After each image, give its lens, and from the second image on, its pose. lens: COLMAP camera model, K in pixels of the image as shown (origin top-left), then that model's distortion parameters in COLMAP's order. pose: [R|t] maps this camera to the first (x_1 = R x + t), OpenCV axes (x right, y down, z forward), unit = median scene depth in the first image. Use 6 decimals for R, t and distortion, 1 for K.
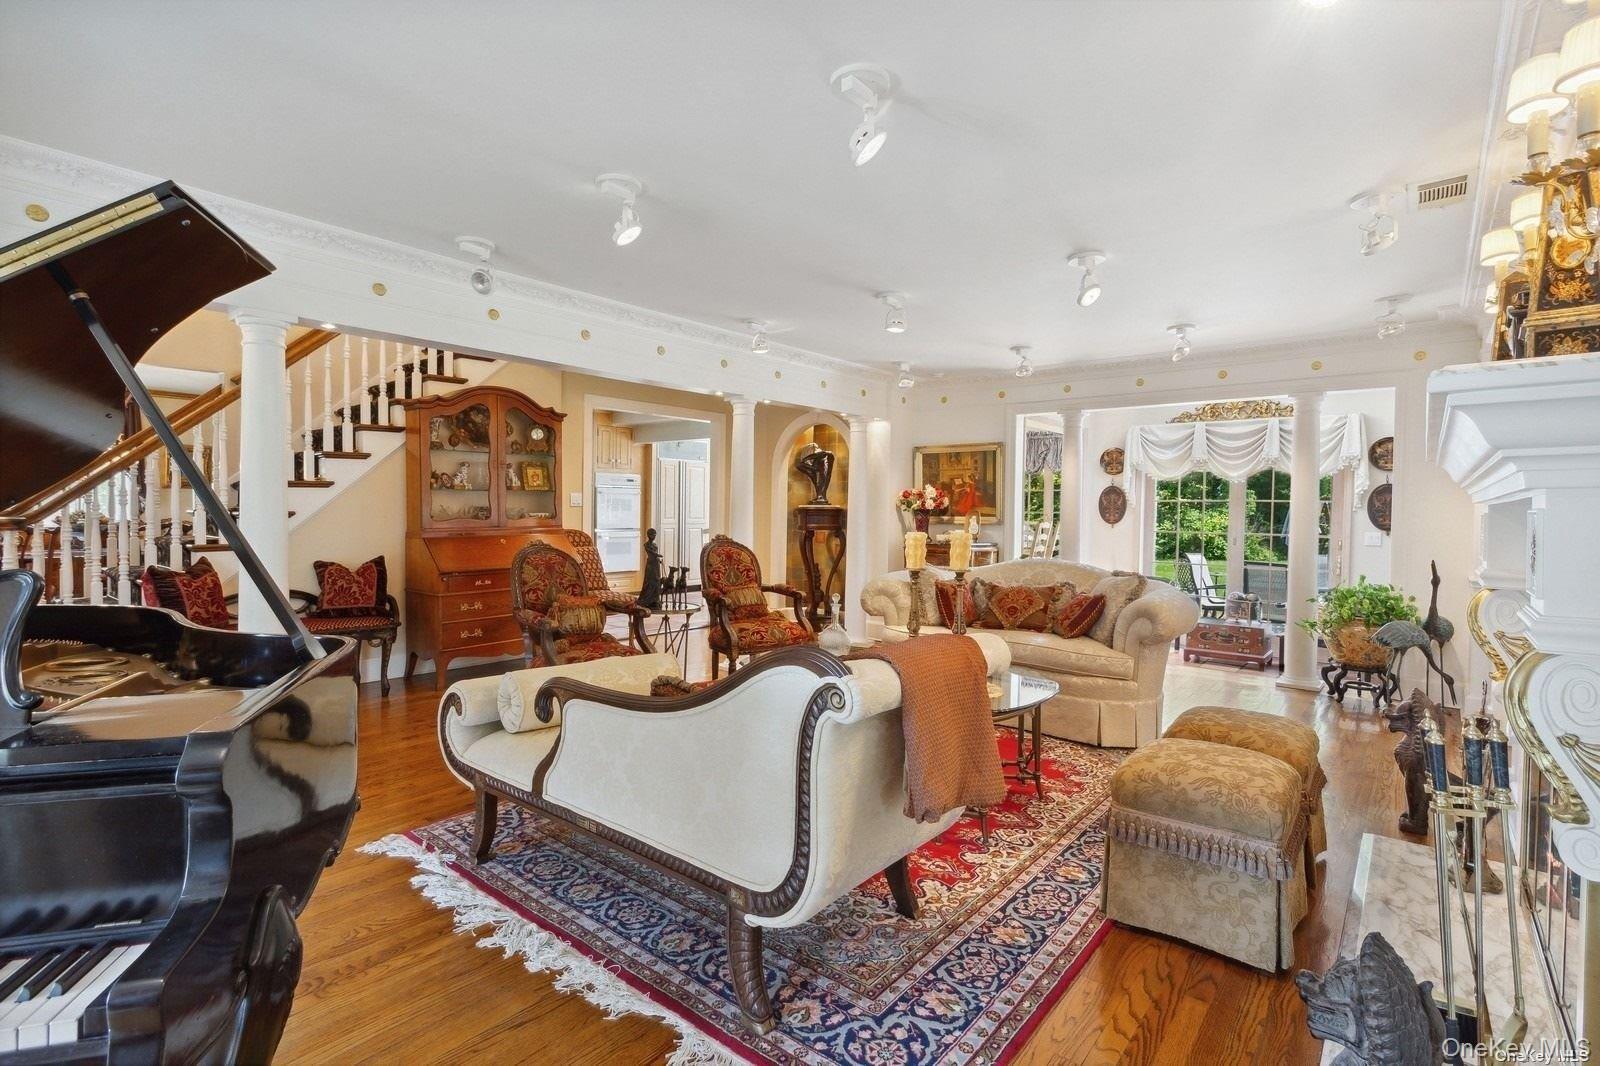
lens RADIAL K [[775.0, 0, 808.0], [0, 775.0, 527.7], [0, 0, 1]] dist [-0.002844, -0.000299]
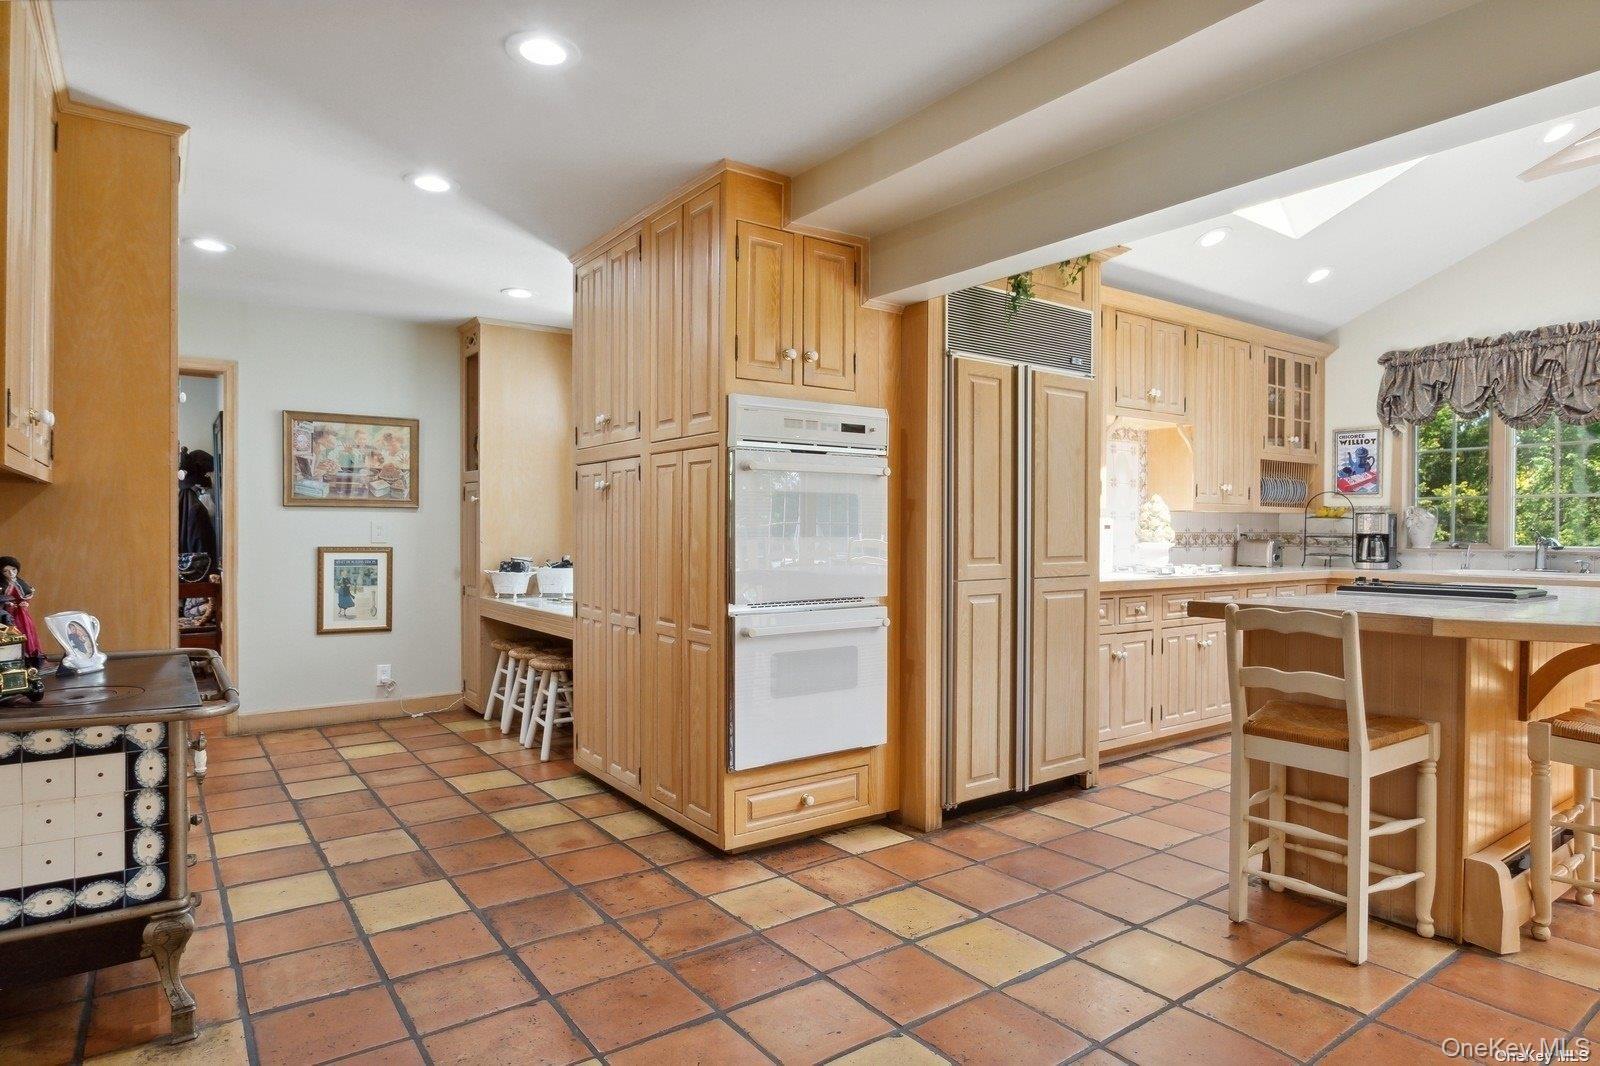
lens RADIAL K [[904.9, 0, 801.6], [0, 904.9, 530.8], [0, 0, 1]] dist [-0.000025, 0.000000]
pose [[0.961665, -0.007352, -0.274129, -0.157427], [0.003199, 0.999873, -0.015593, -0.018644], [0.274209, 0.014118, 0.961567, 0.678358]]
